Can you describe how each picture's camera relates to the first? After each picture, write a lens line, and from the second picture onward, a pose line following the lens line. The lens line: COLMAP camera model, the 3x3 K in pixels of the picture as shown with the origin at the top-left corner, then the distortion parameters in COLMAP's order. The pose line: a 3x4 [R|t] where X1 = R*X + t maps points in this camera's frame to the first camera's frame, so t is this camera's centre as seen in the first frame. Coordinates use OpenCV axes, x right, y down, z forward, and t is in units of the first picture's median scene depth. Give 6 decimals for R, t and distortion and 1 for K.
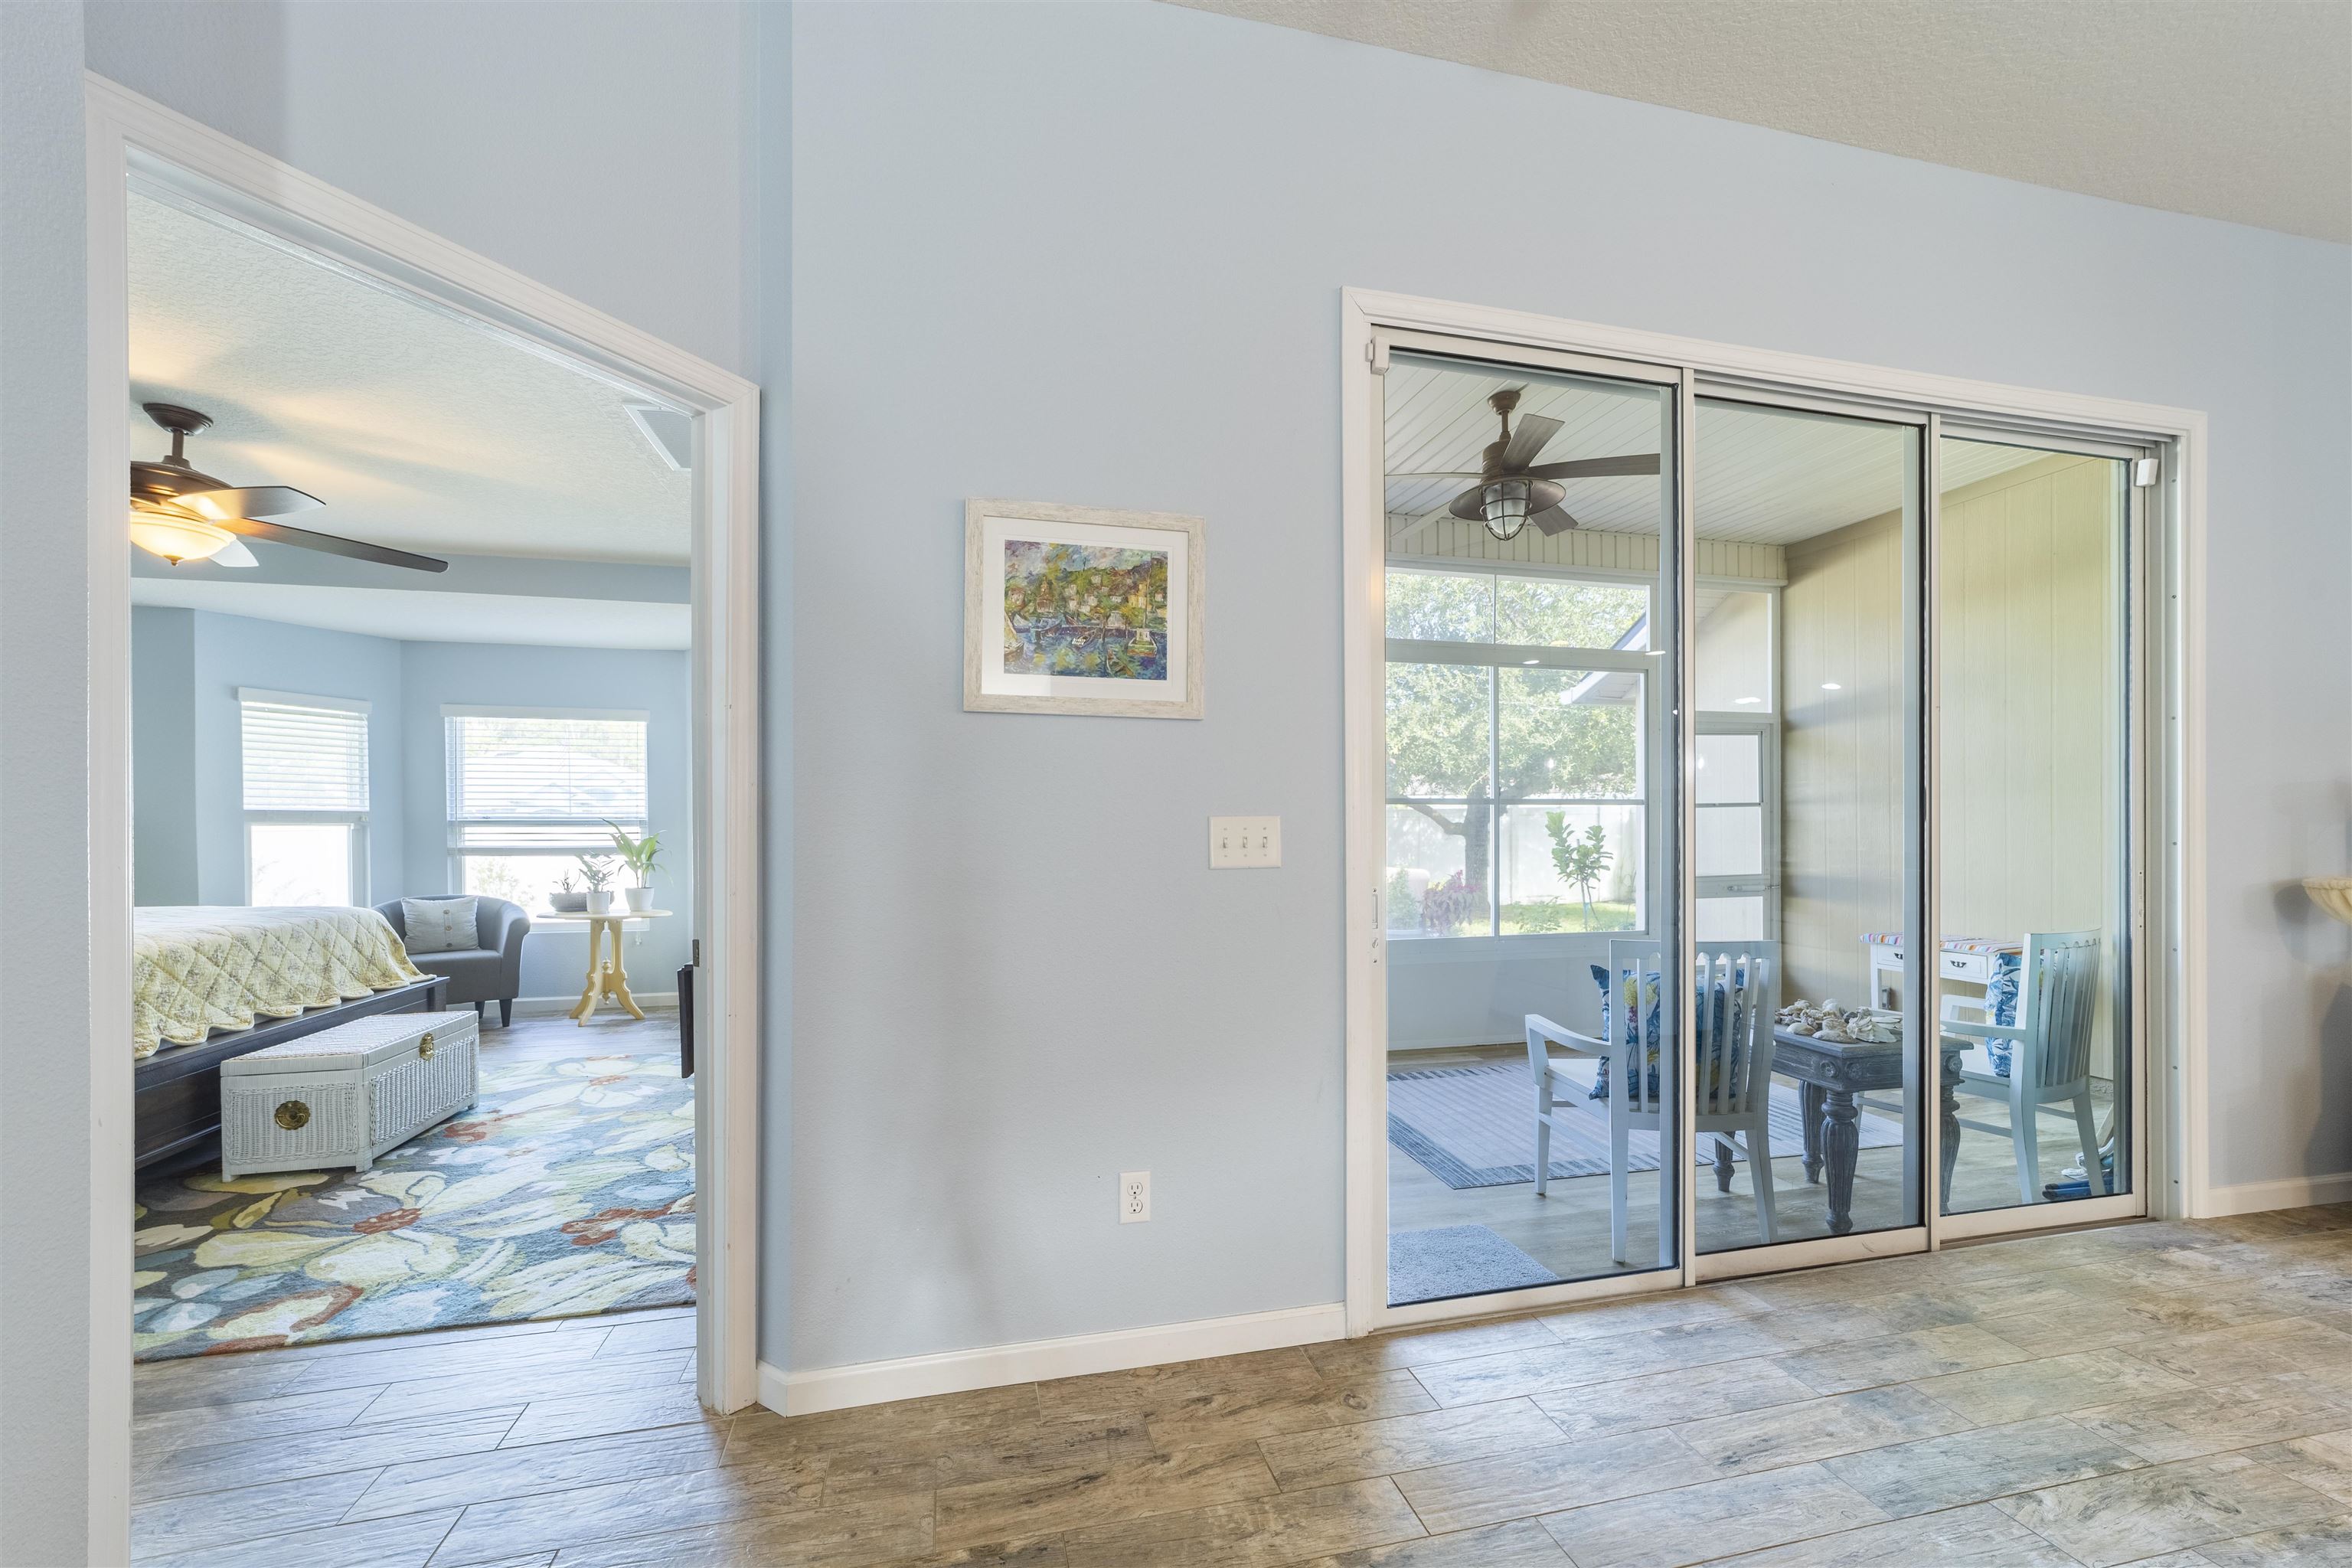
lens RADIAL K [[936.9, 0, 1175.9], [0, 936.9, 834.5], [0, 0, 1]] dist [-0.000796, 0.000040]
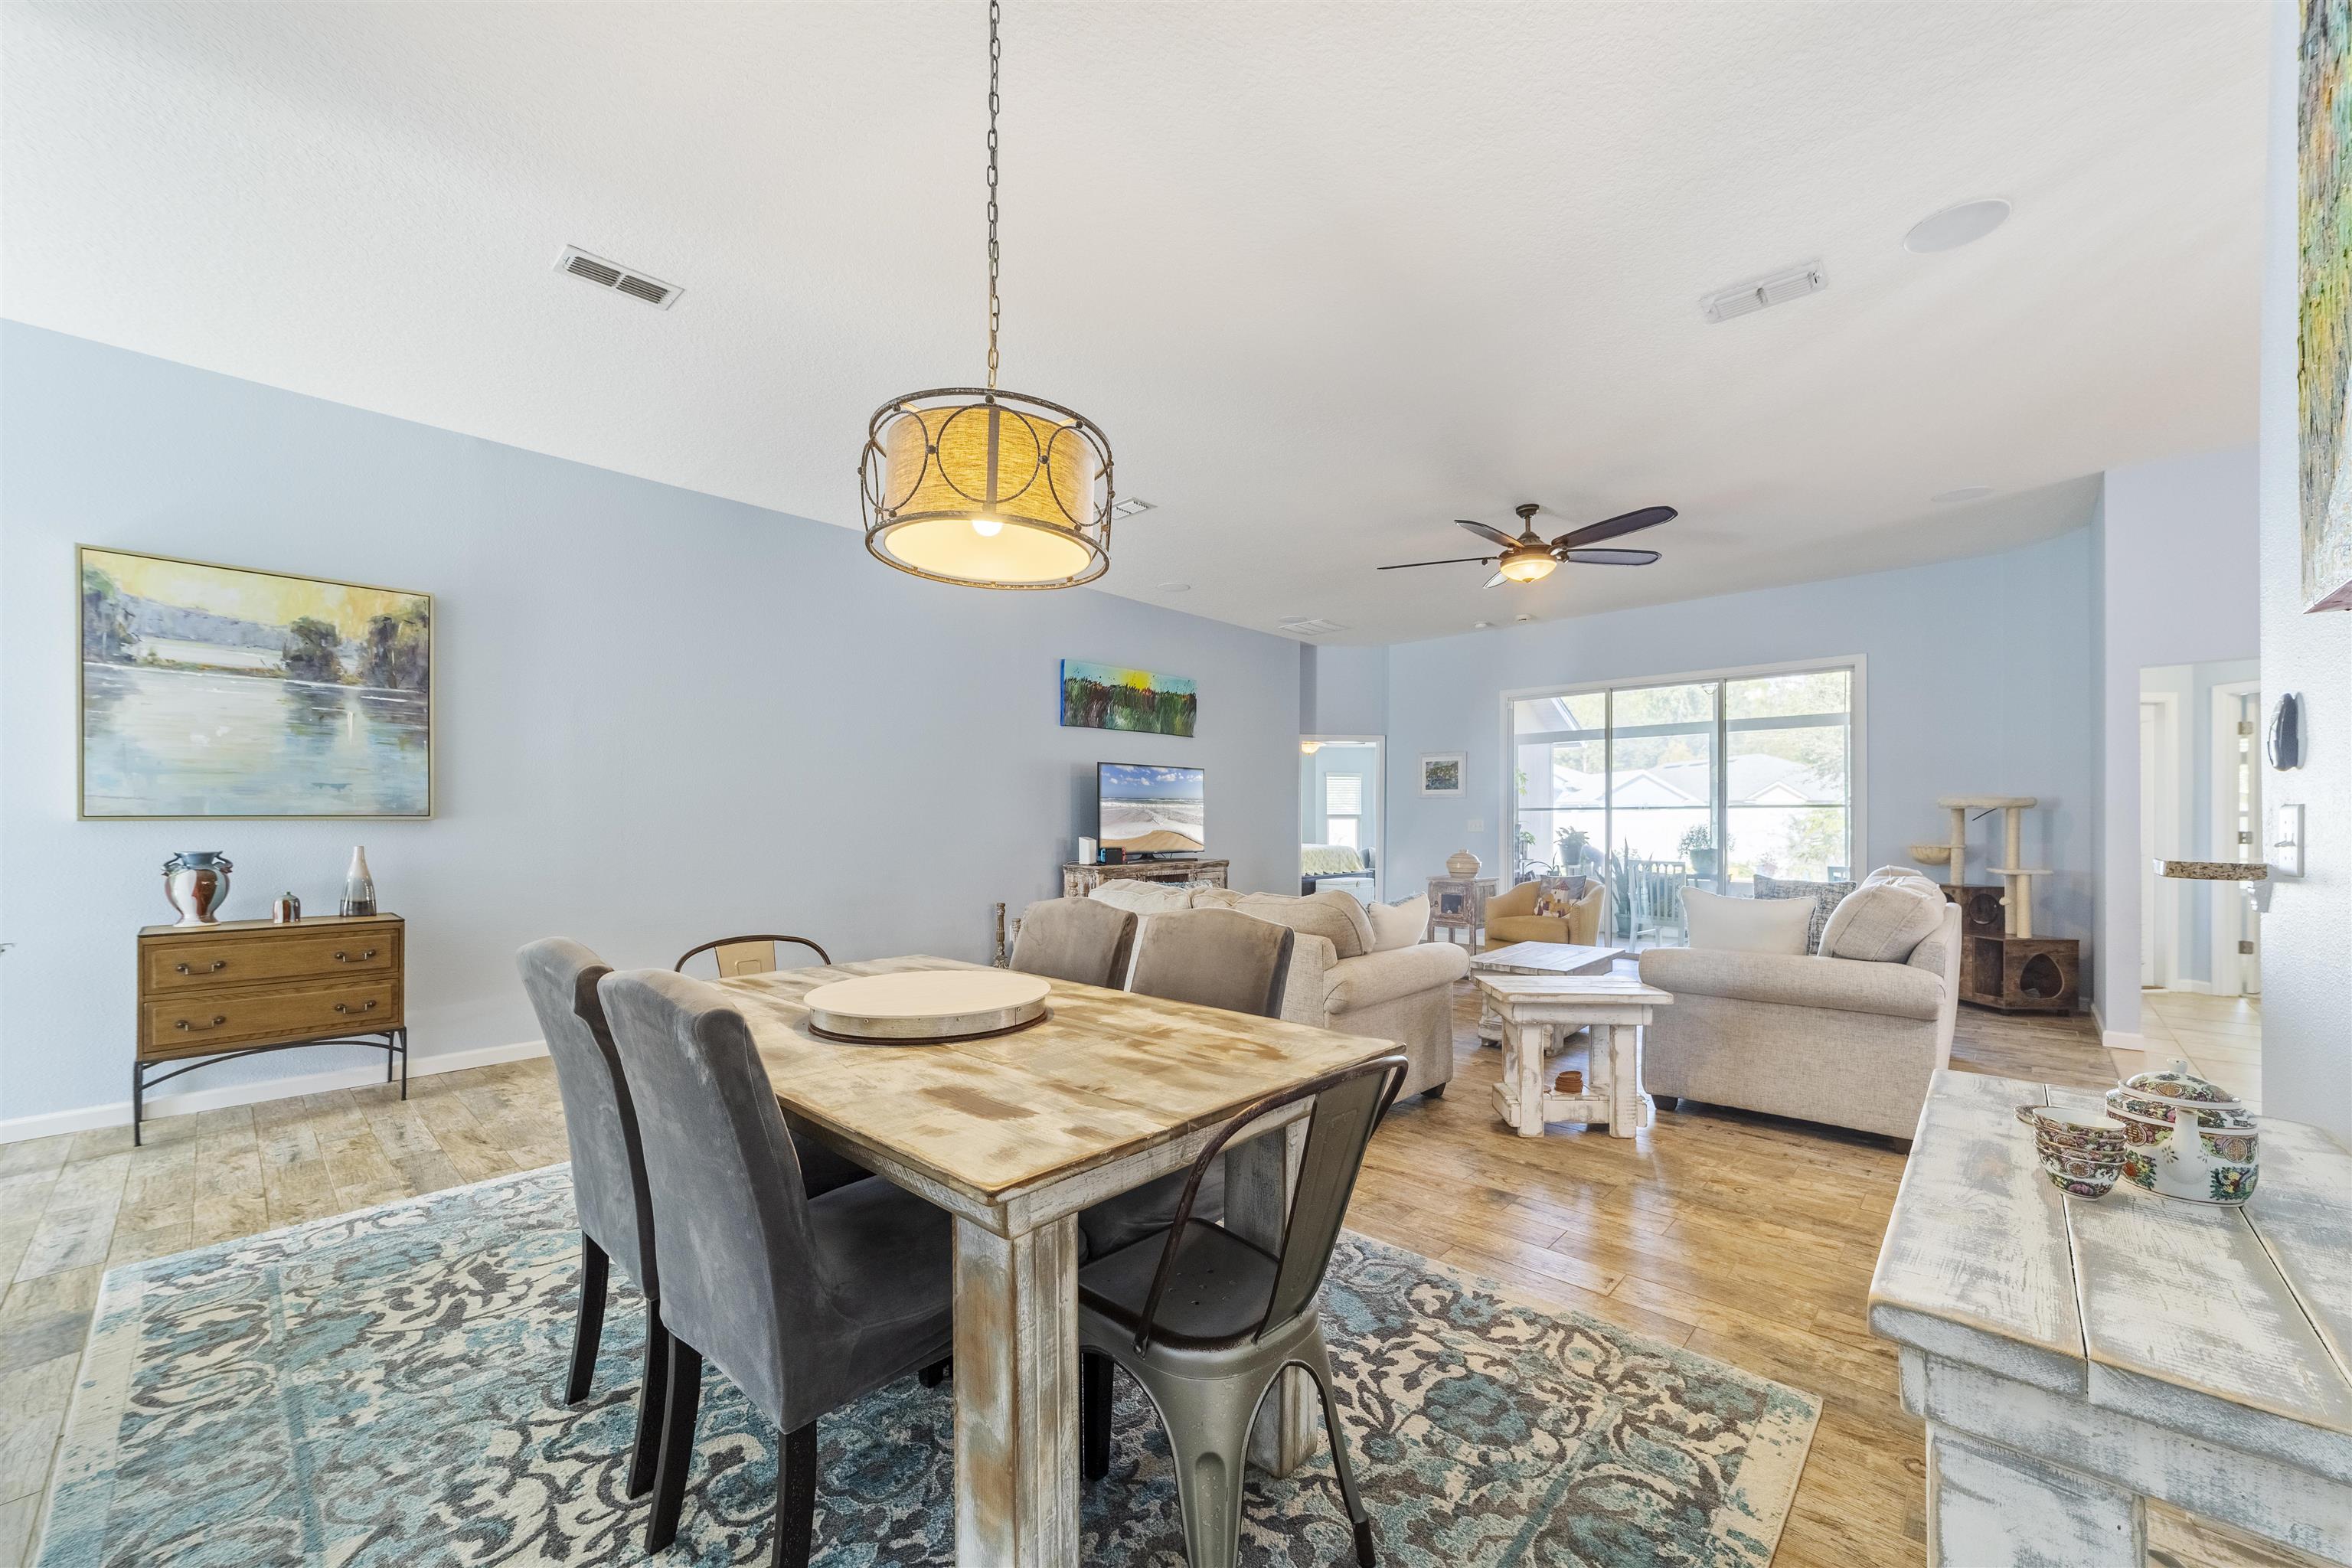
lens RADIAL K [[901.7, 0, 1172.0], [0, 901.7, 823.1], [0, 0, 1]] dist [-0.000947, 0.000069]
pose [[0.552233, 0.003085, -0.833684, 2.004284], [-0.000605, 0.999994, 0.003299, -0.014977], [0.833689, -0.001317, 0.552232, -1.776676]]
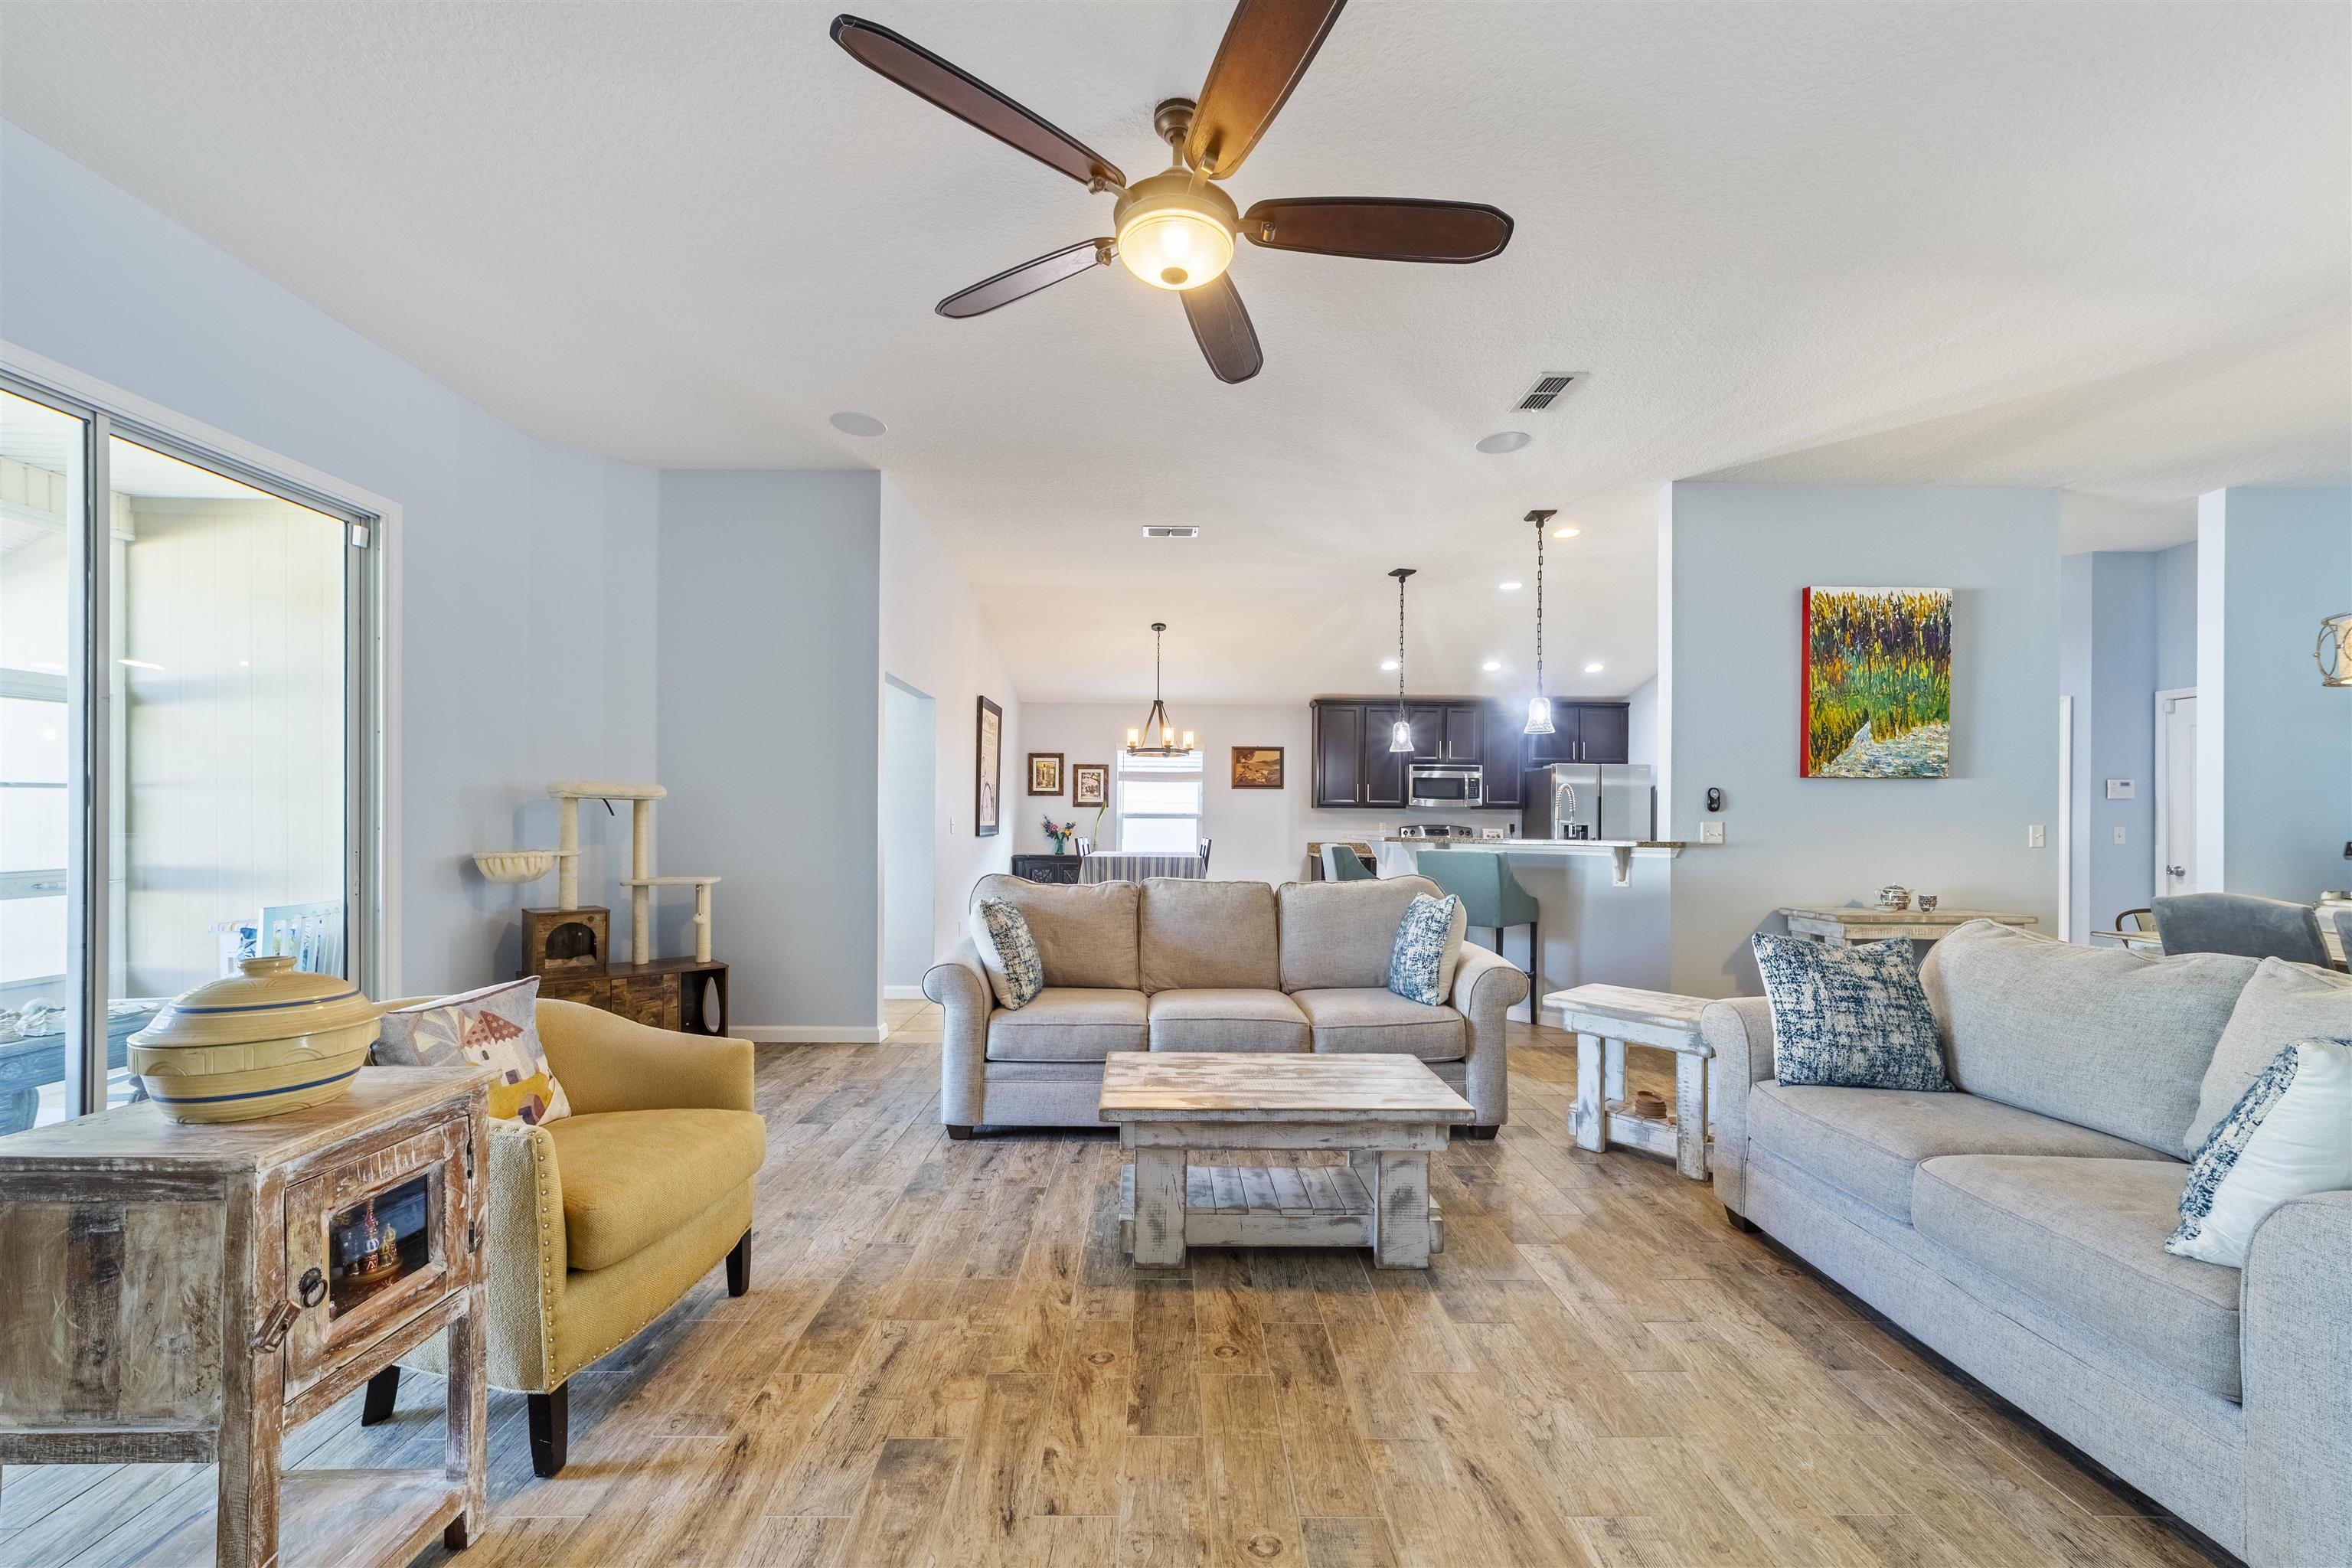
lens RADIAL K [[901.7, 0, 1172.0], [0, 901.7, 823.1], [0, 0, 1]] dist [-0.000947, 0.000069]
pose [[0.224071, 0.001519, 0.974572, 0.094758], [-0.001922, 0.999998, -0.001117, 0.000955], [-0.974571, -0.001623, 0.224073, -0.349152]]
